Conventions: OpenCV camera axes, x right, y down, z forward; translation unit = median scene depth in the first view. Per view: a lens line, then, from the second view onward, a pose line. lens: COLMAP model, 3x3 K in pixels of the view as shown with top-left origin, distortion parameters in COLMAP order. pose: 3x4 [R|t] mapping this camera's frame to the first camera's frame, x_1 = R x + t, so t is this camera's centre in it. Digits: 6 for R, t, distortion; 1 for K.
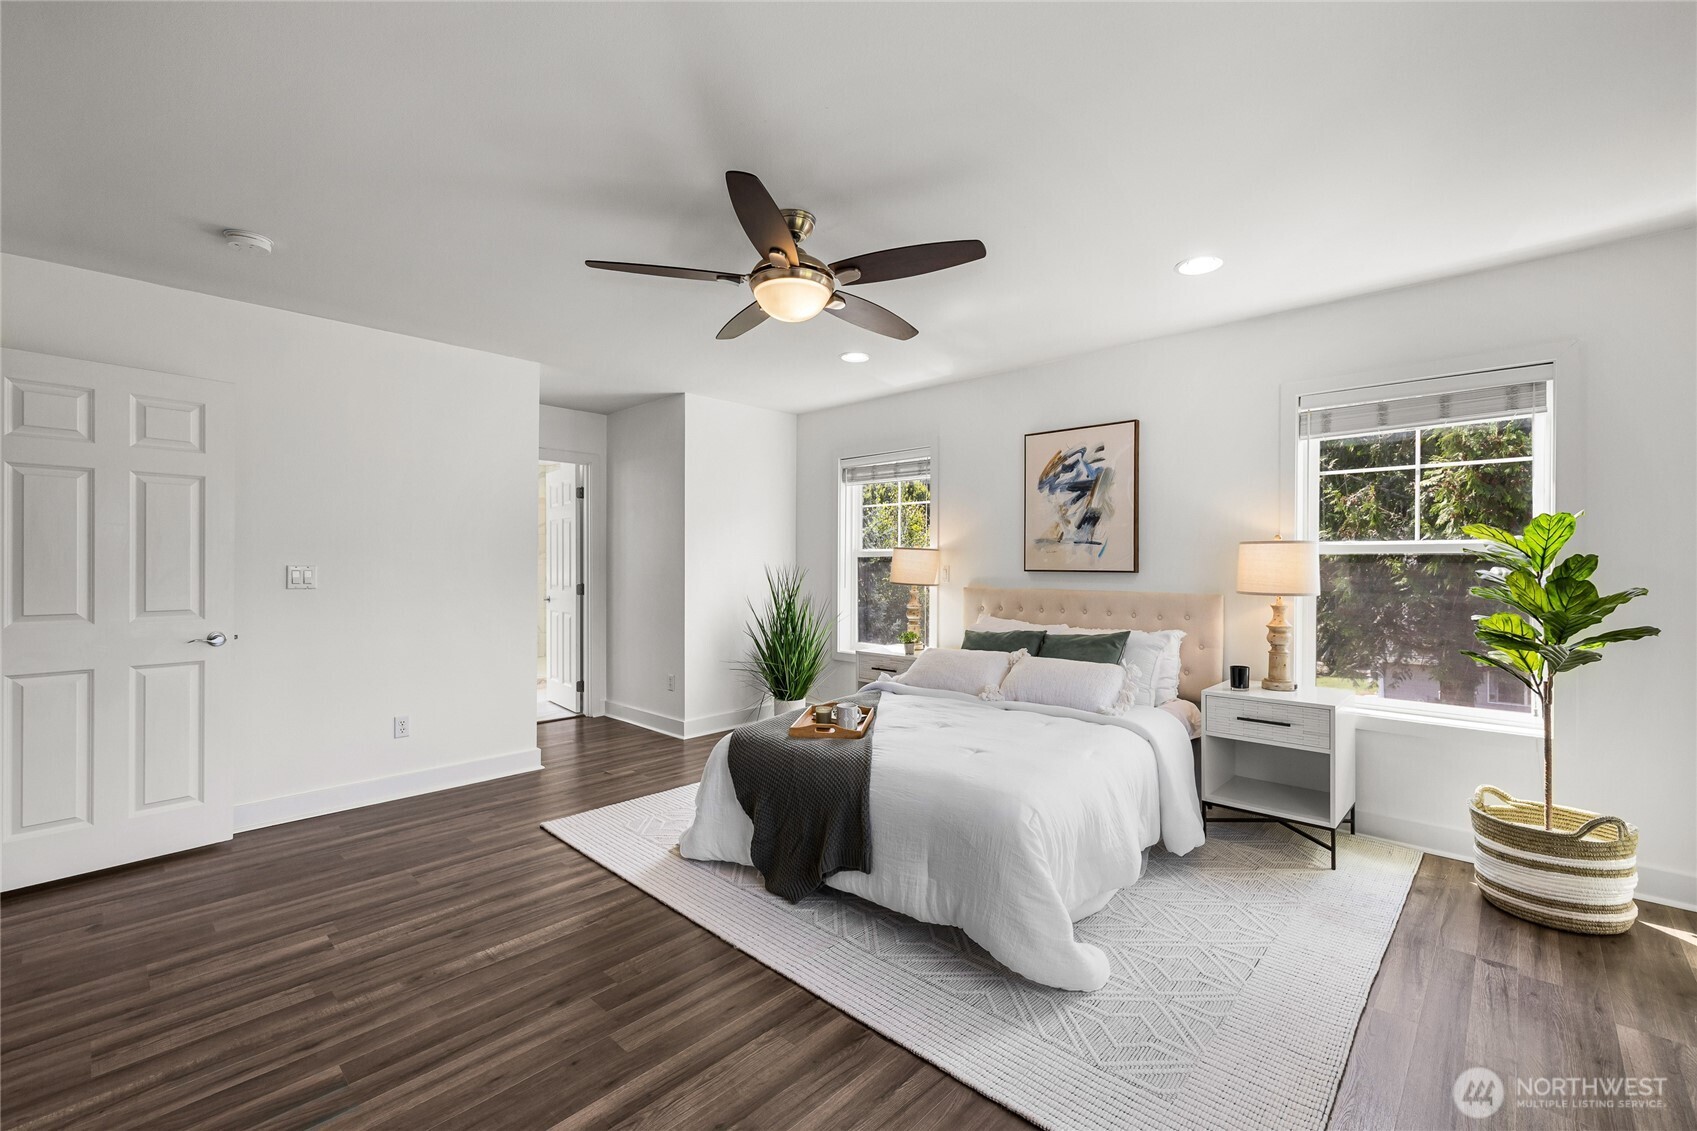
lens RADIAL K [[725.0, 0, 859.5], [0, 725.0, 564.4], [0, 0, 1]] dist [0.000225, 0.000103]
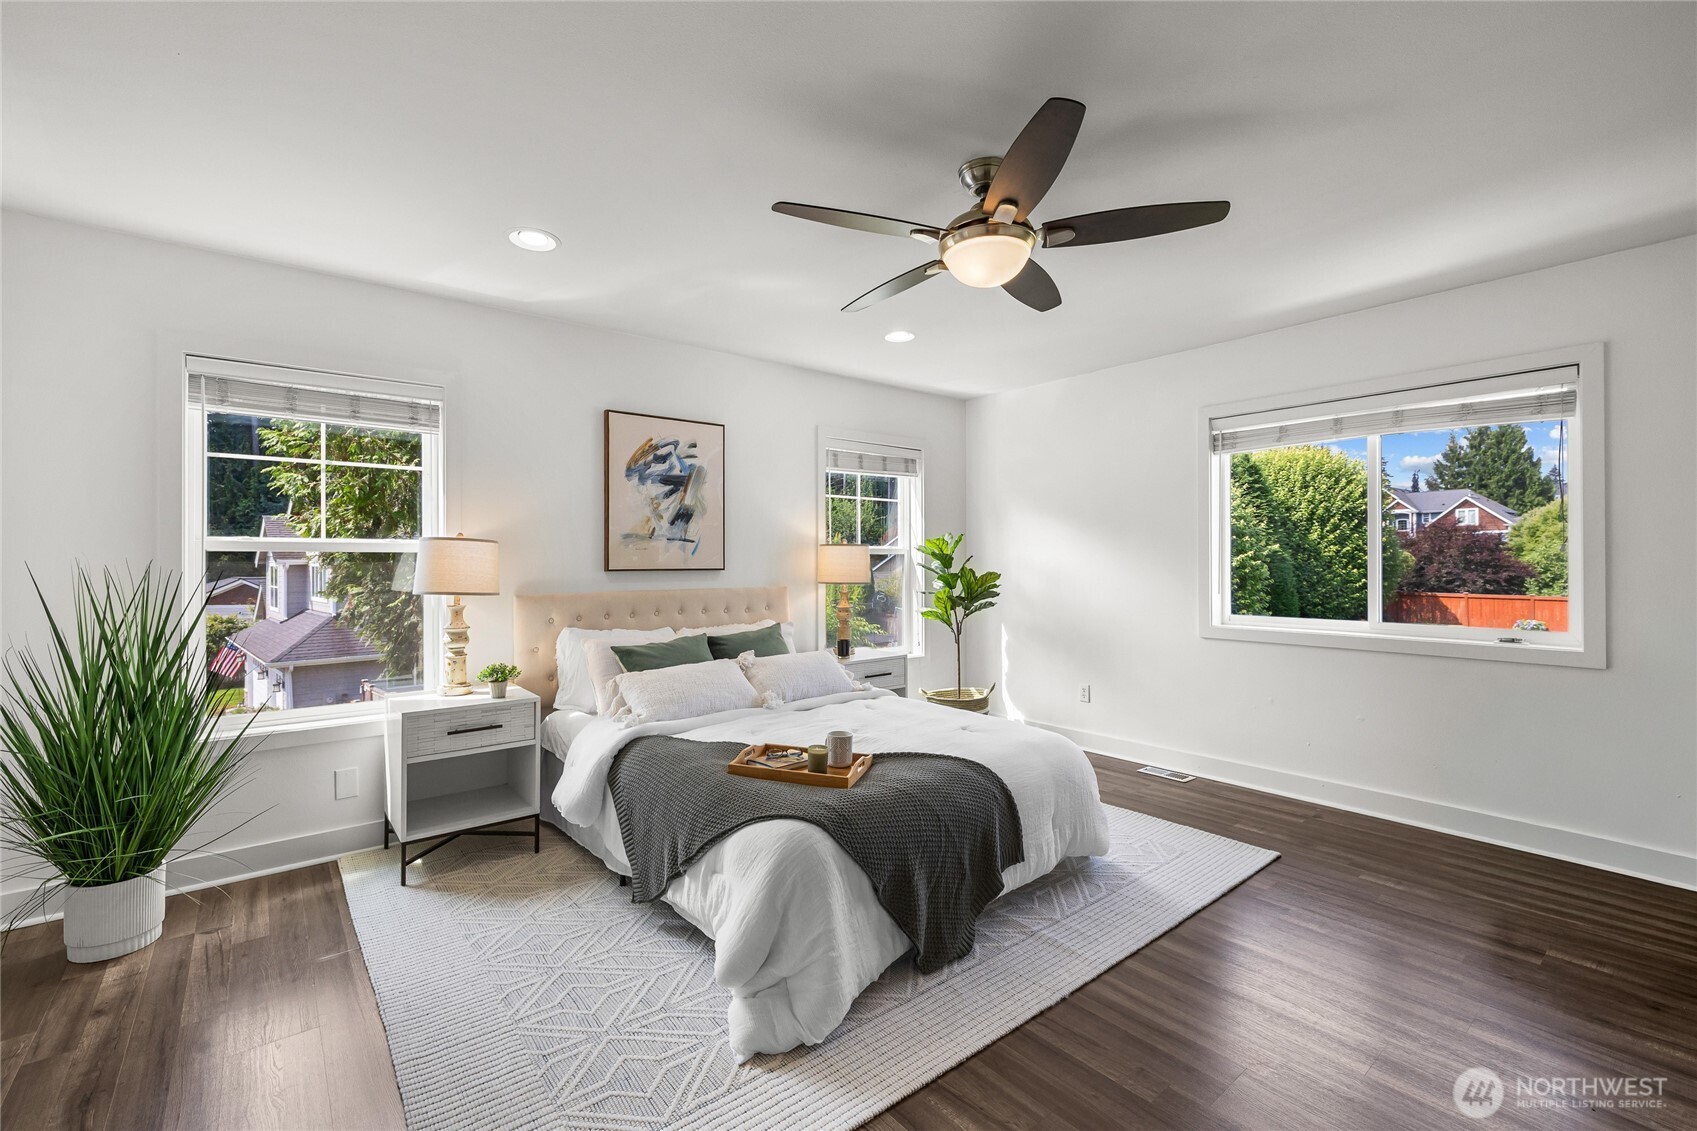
lens RADIAL K [[725.0, 0, 855.1], [0, 725.0, 562.5], [0, 0, 1]] dist [0.000225, 0.000103]
pose [[0.125782, -0.010062, 0.992007, -0.608747], [0.001367, 0.999949, 0.009969, -0.009244], [-0.992057, 0.000102, 0.125790, 0.642375]]
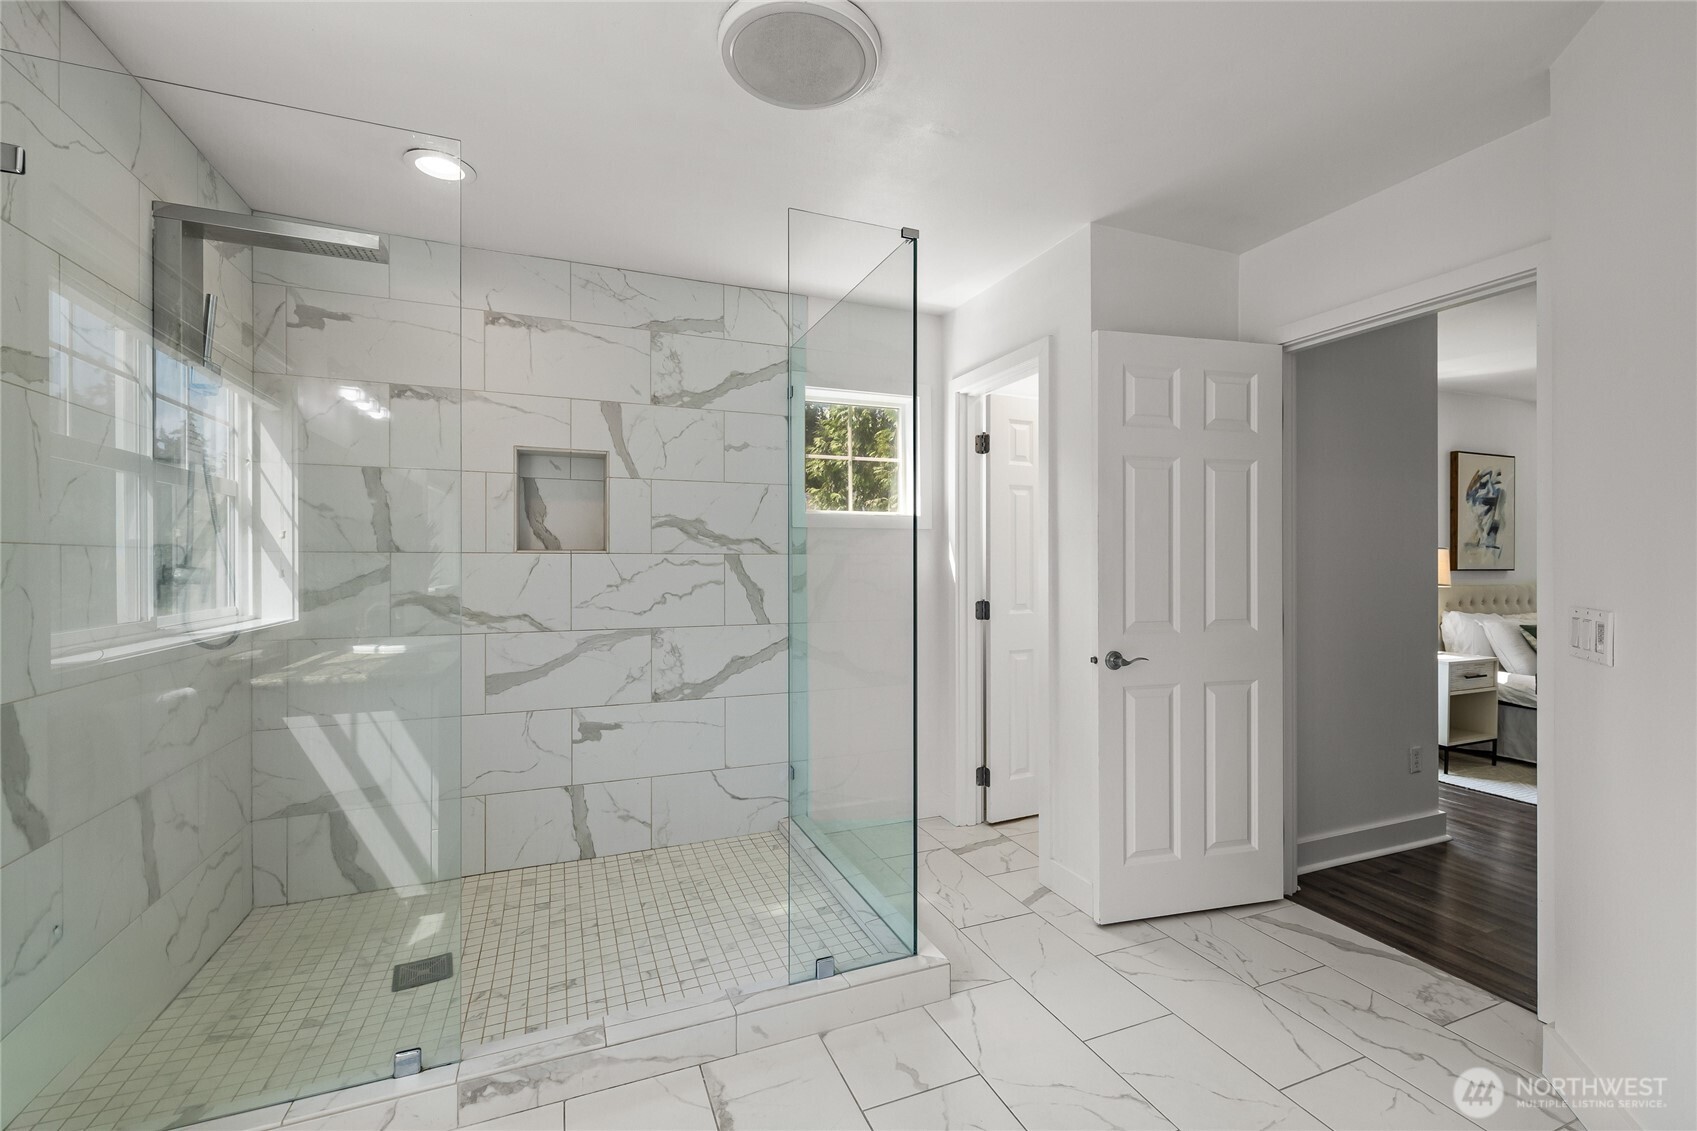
lens RADIAL K [[725.0, 0, 845.0], [0, 725.0, 563.5], [0, 0, 1]] dist [0.000225, 0.000103]
pose [[0.426114, -0.007423, 0.904639, -1.285058], [0.004012, 0.999972, 0.006316, -0.013968], [-0.904661, 0.000938, 0.426132, 1.465216]]
